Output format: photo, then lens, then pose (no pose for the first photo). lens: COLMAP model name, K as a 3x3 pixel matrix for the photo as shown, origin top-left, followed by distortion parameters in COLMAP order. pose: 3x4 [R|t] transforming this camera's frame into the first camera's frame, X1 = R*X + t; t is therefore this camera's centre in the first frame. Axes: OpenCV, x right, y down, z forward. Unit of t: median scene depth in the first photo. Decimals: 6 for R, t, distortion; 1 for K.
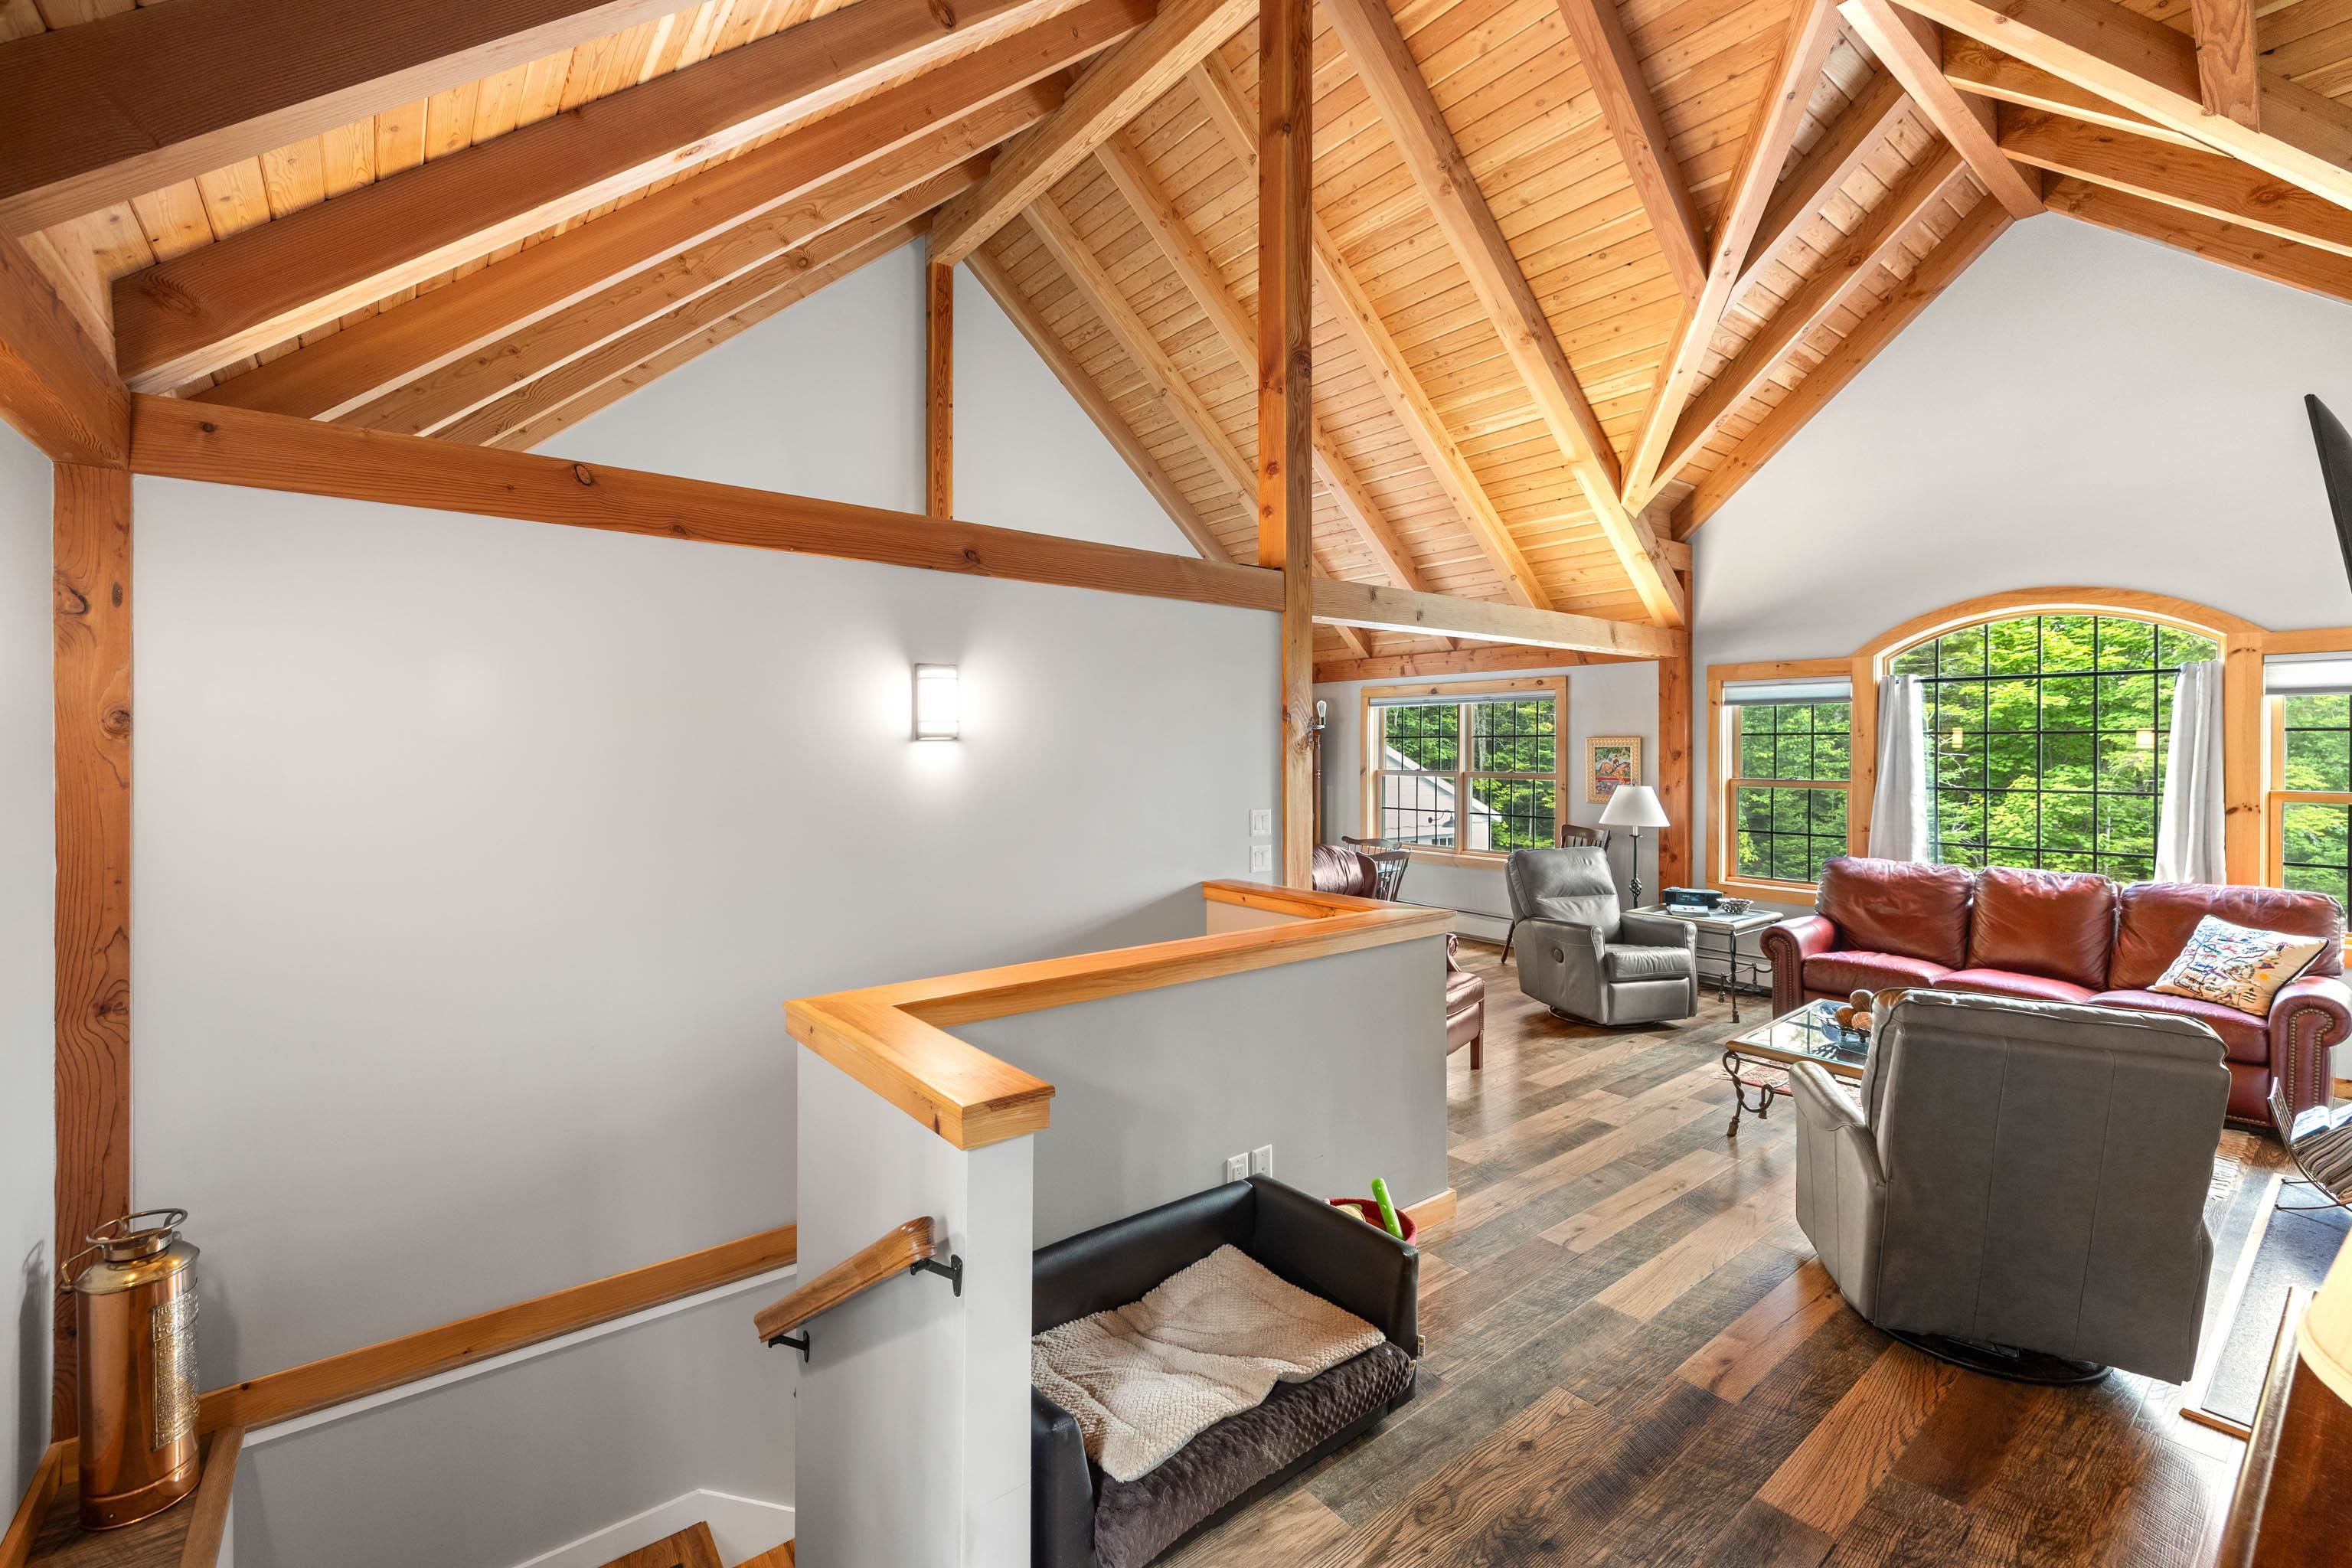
lens RADIAL K [[1000.2, 0, 1177.8], [0, 1000.2, 745.6], [0, 0, 1]] dist [-0.001029, -0.000078]
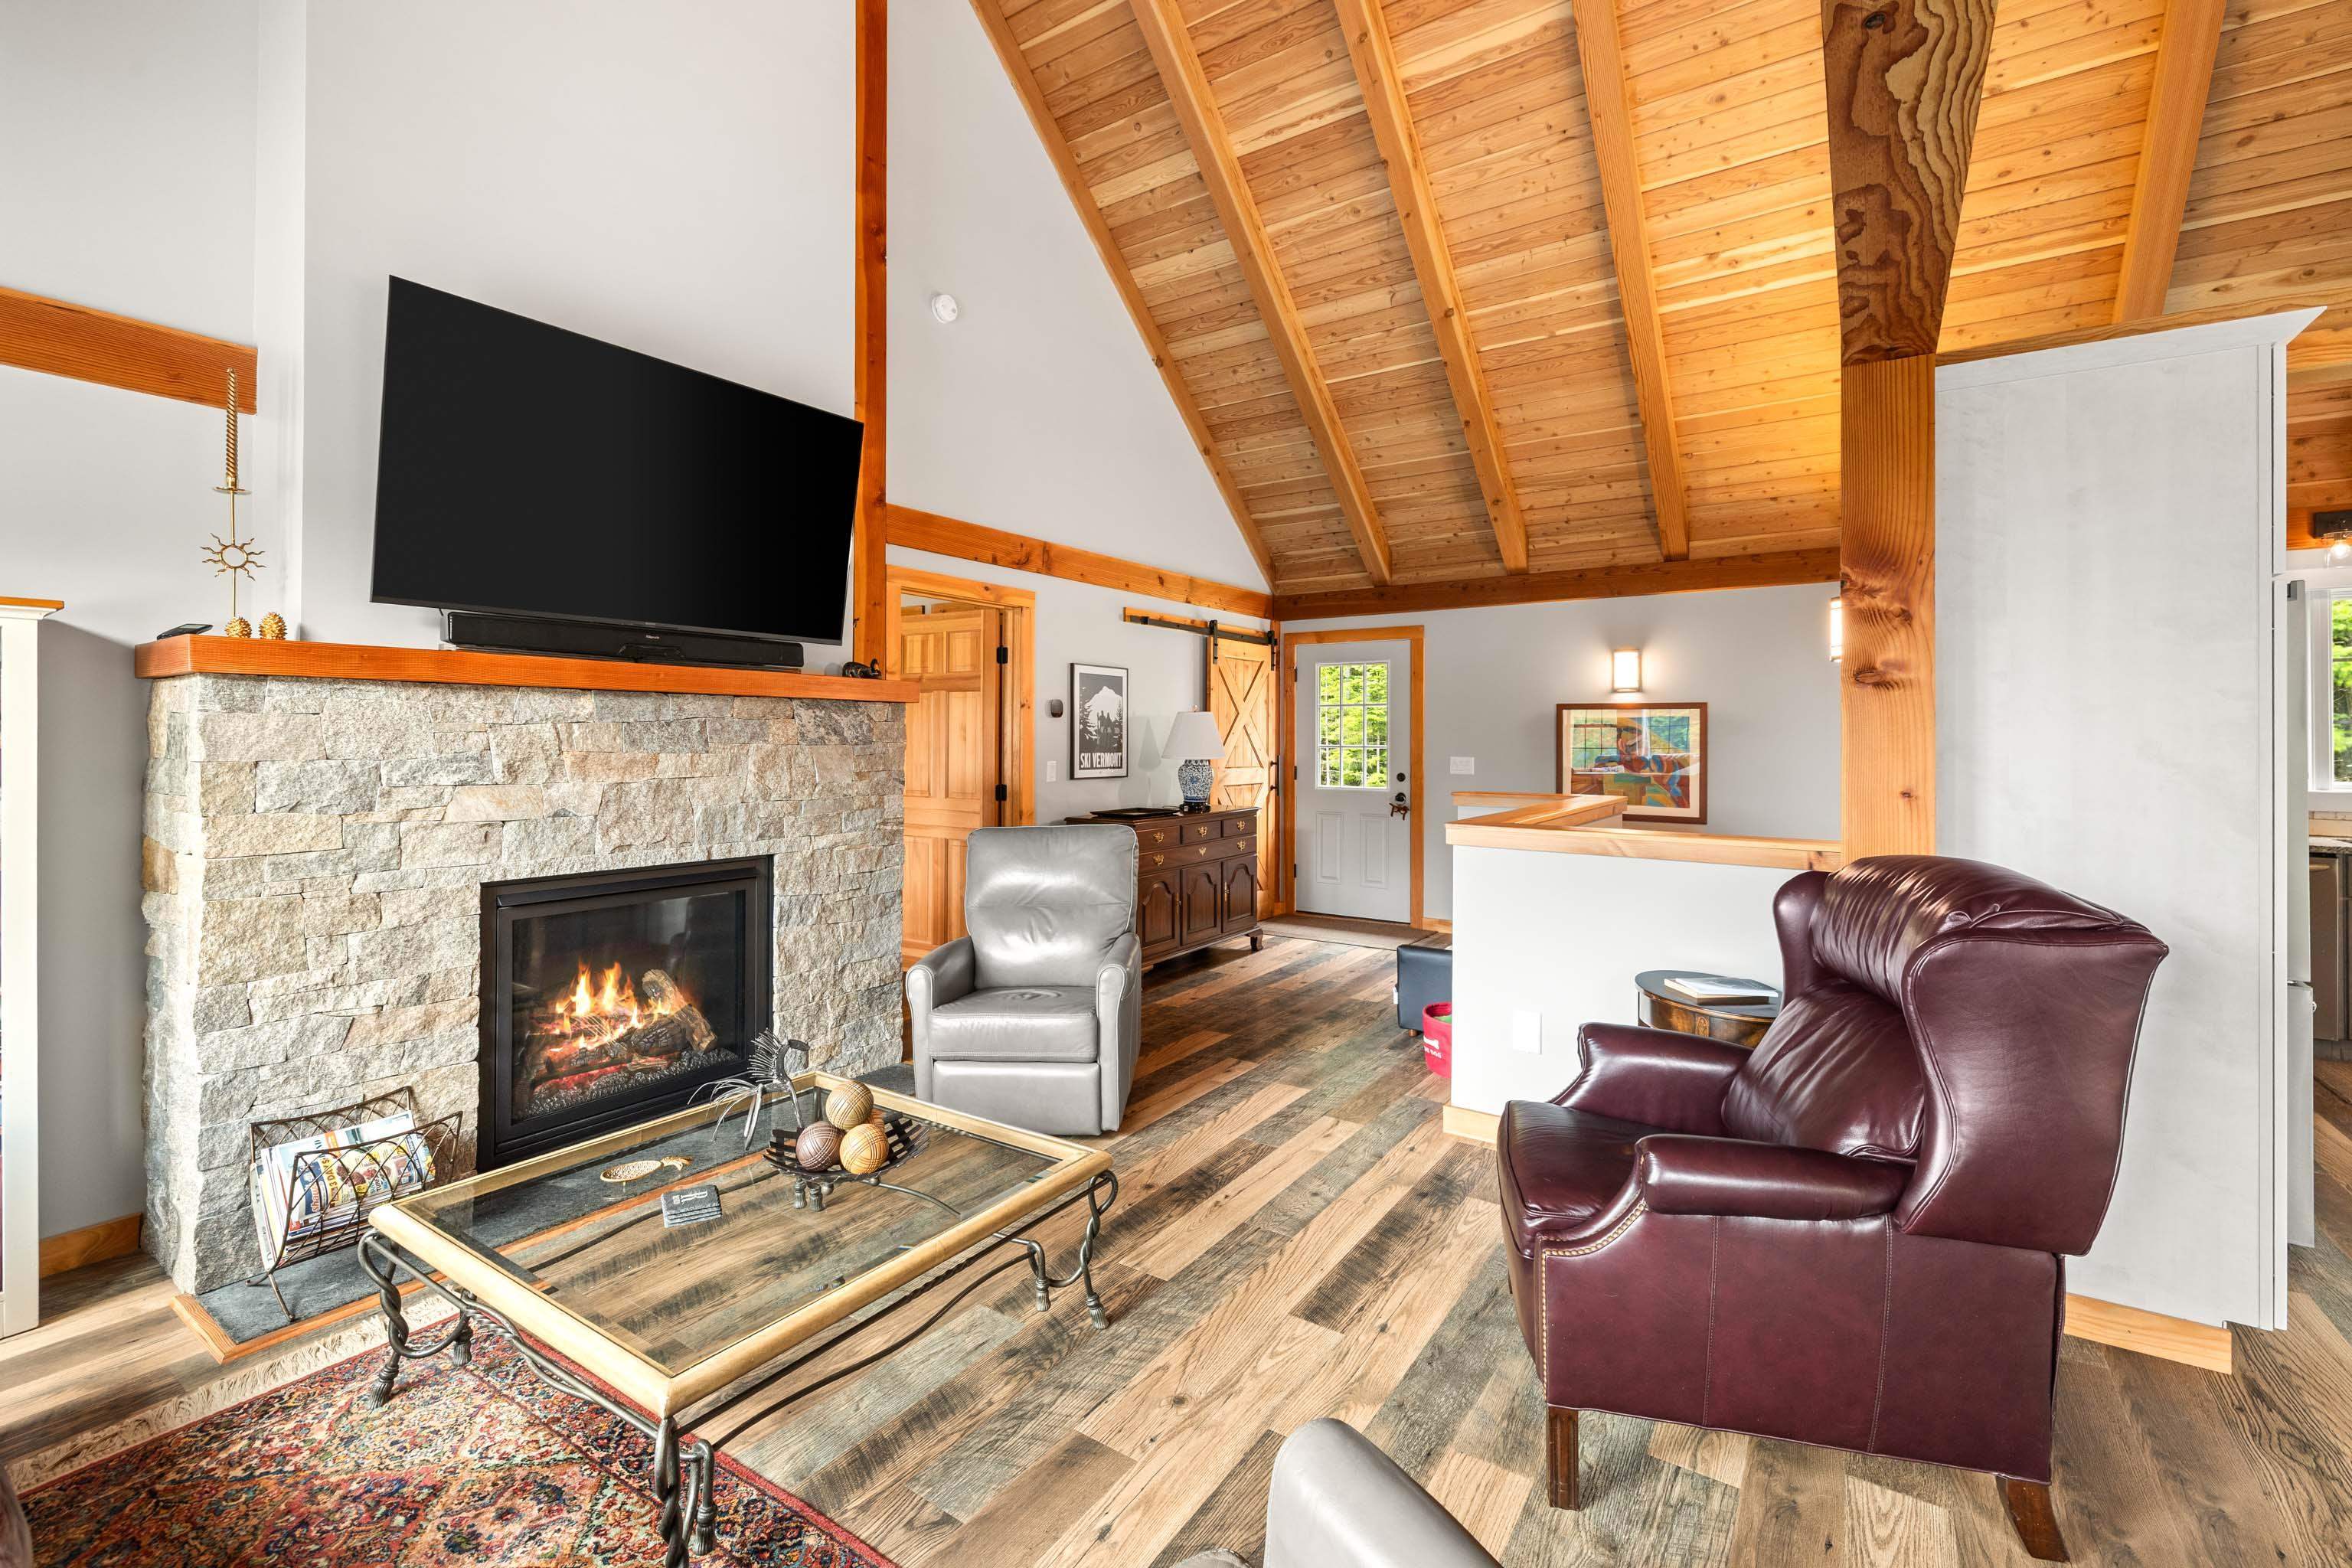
lens RADIAL K [[1008.2, 0, 1180.0], [0, 1008.2, 732.7], [0, 0, 1]] dist [-0.000573, 0.000078]
pose [[-0.954184, -0.006648, -0.299148, 0.494924], [-0.004055, 0.999949, -0.009287, 0.050701], [0.299195, -0.007649, -0.954161, 1.122144]]
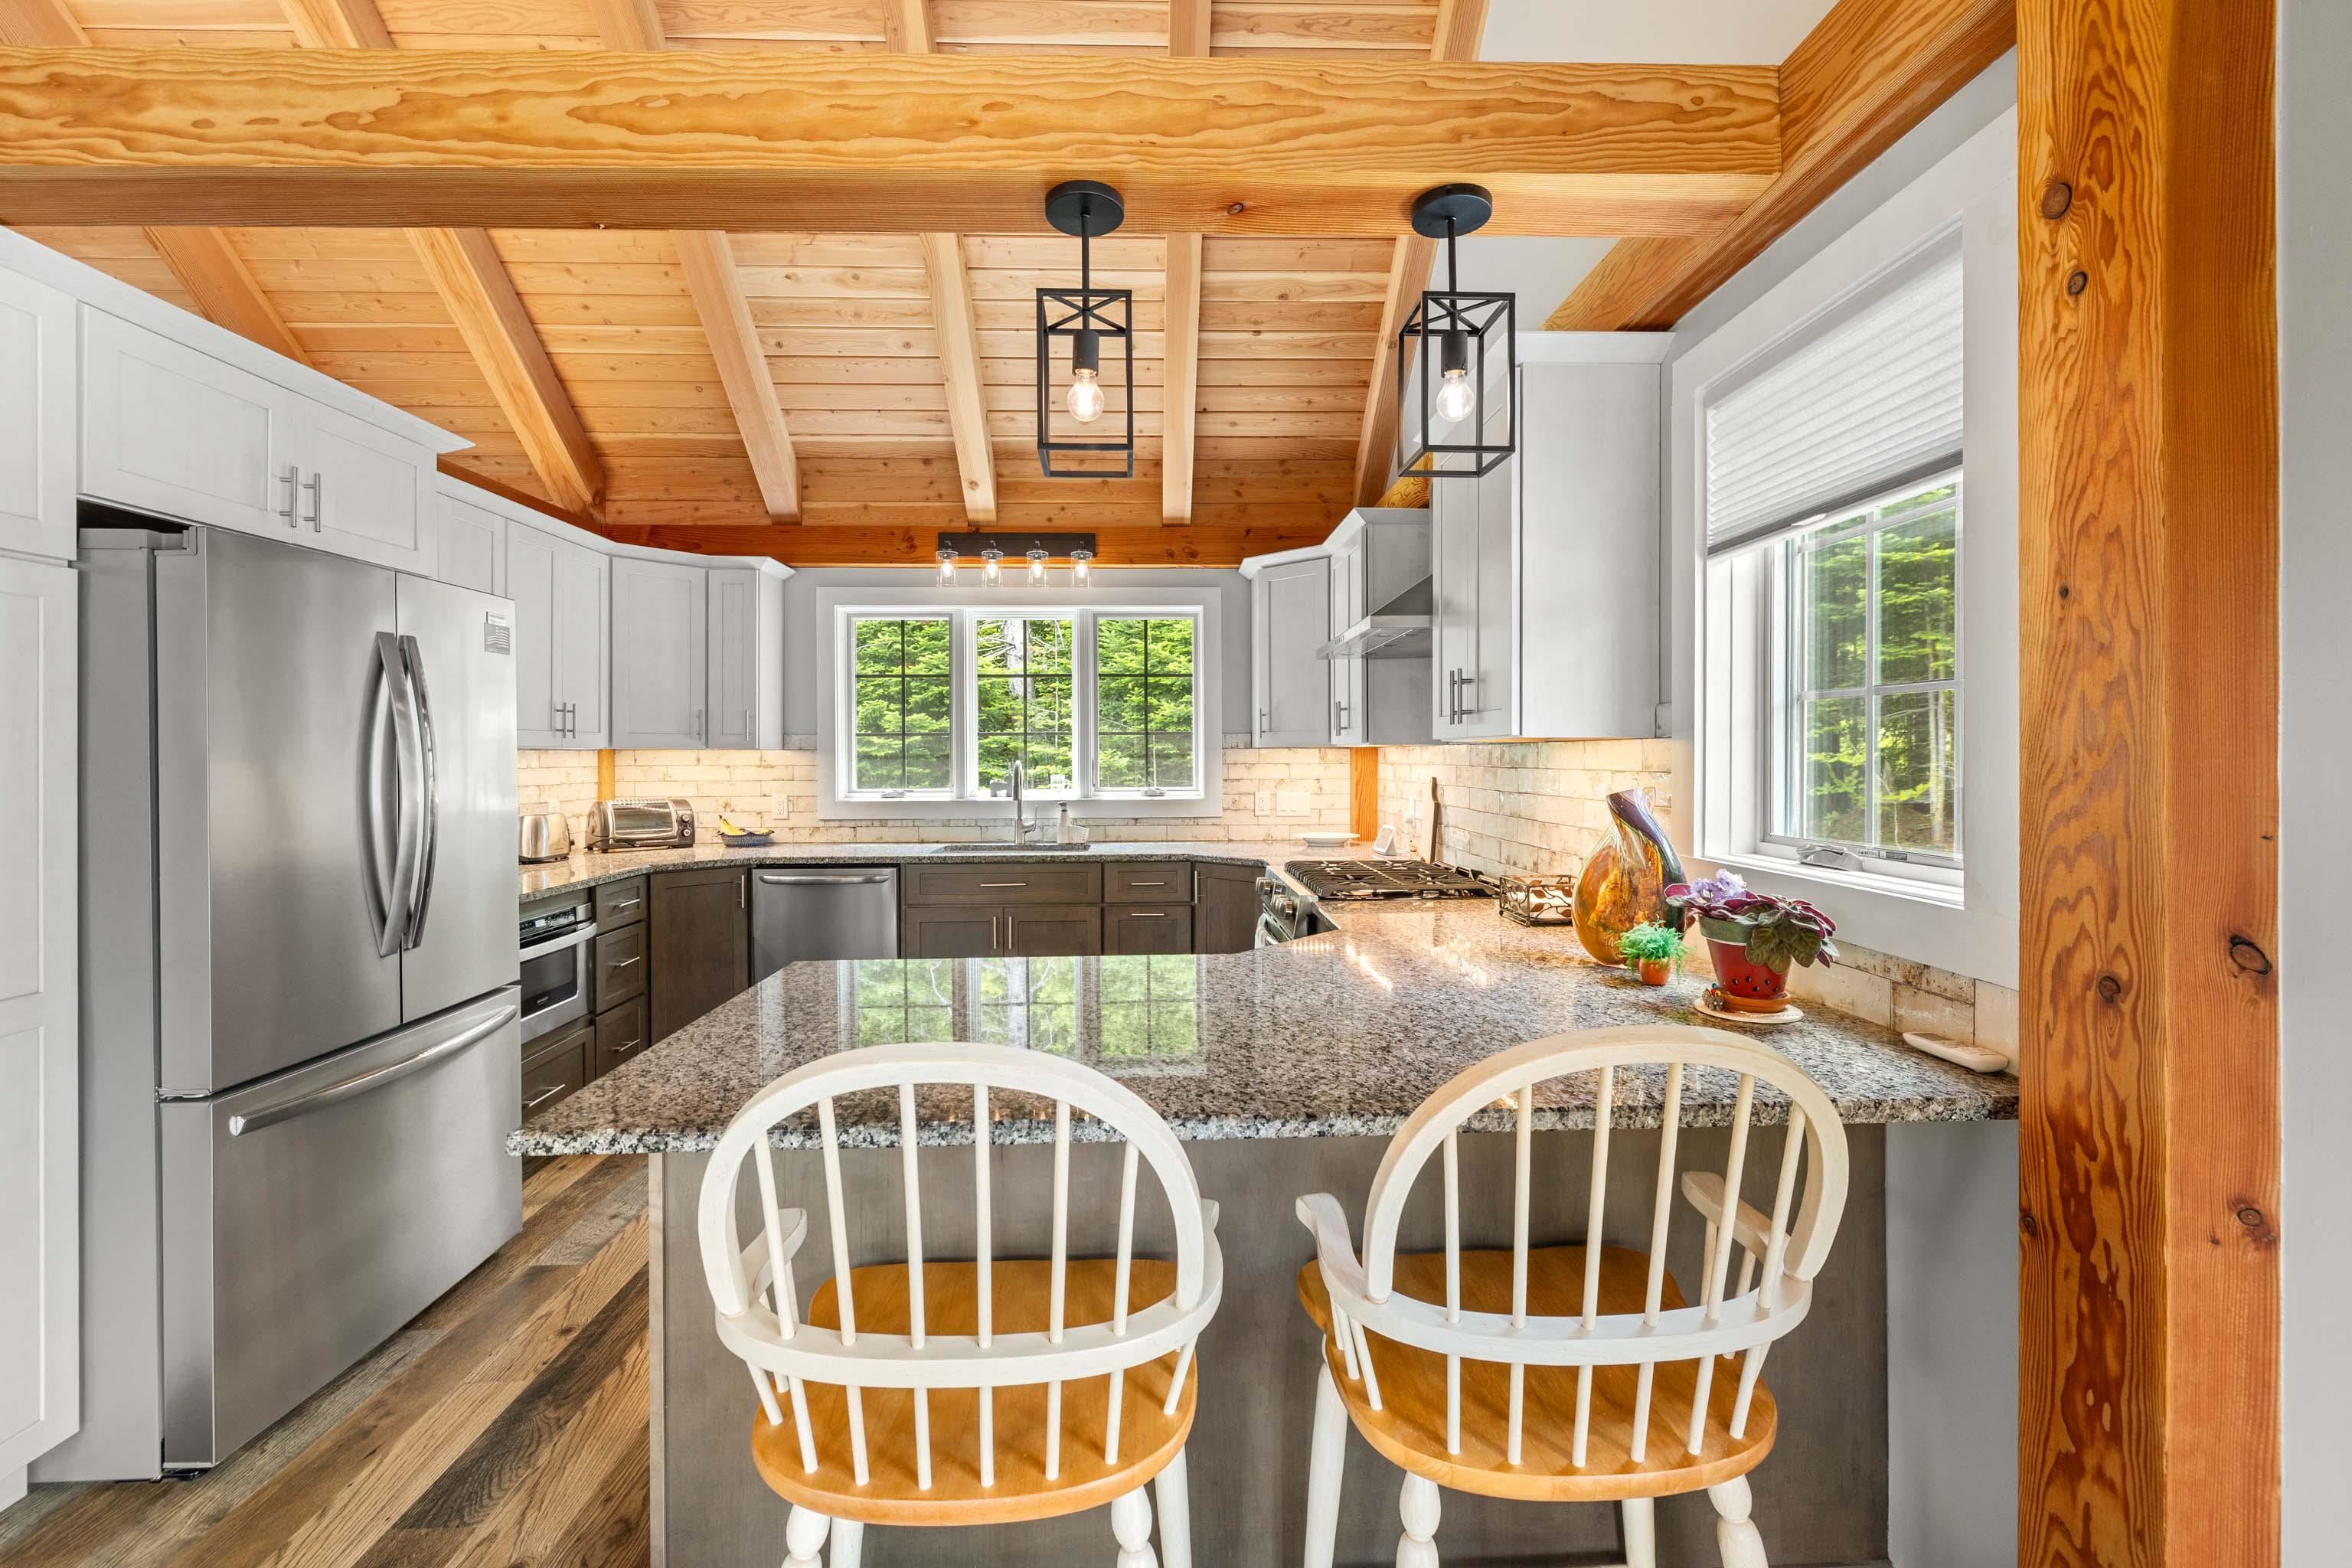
lens RADIAL K [[1000.2, 0, 1177.8], [0, 1000.2, 745.6], [0, 0, 1]] dist [-0.001029, -0.000078]
pose [[-0.601484, -0.005023, -0.798869, -0.062676], [0.005216, 0.999934, -0.010214, 0.049897], [0.798868, -0.010310, -0.601418, 1.279998]]
